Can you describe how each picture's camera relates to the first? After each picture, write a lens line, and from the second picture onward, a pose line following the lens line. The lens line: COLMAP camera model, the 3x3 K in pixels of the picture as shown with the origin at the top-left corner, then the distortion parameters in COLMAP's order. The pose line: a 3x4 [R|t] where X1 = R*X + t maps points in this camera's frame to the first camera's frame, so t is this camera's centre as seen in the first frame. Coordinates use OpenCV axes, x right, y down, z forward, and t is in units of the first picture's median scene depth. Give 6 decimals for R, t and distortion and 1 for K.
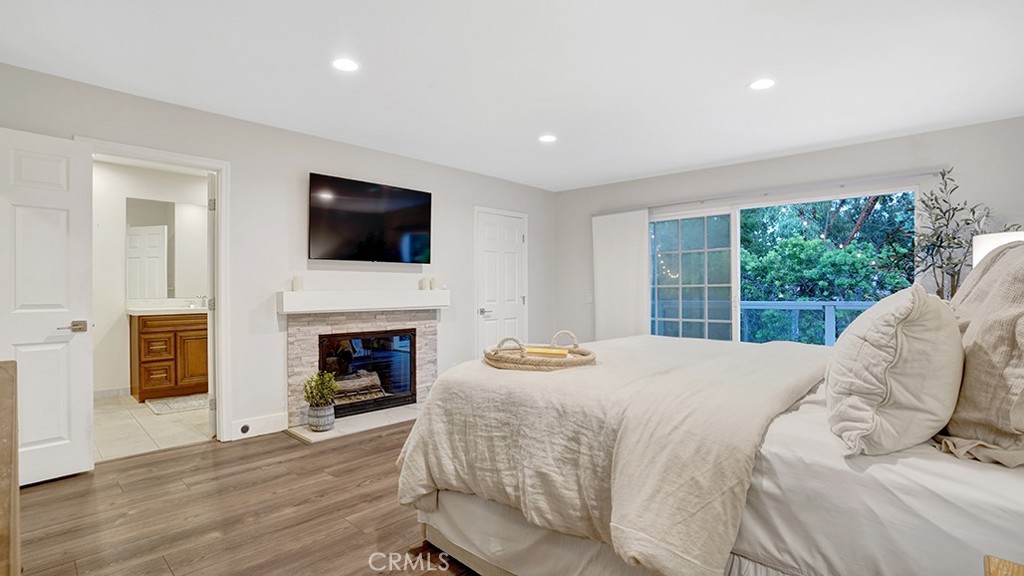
lens RADIAL K [[478.9, 0, 508.3], [0, 478.9, 296.5], [0, 0, 1]] dist [-0.068184, 0.026185]
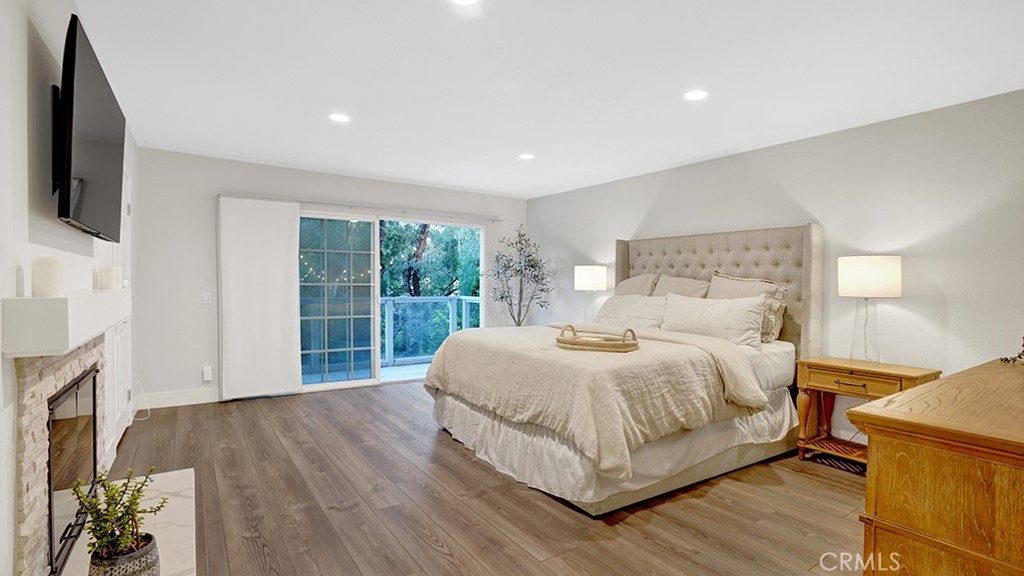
lens RADIAL K [[478.9, 0, 510.7], [0, 478.9, 292.7], [0, 0, 1]] dist [-0.068184, 0.026185]
pose [[0.212492, -0.008290, 0.977128, -1.013481], [0.001062, 0.999965, 0.008253, -0.022484], [-0.977162, -0.000717, 0.212494, 0.735080]]
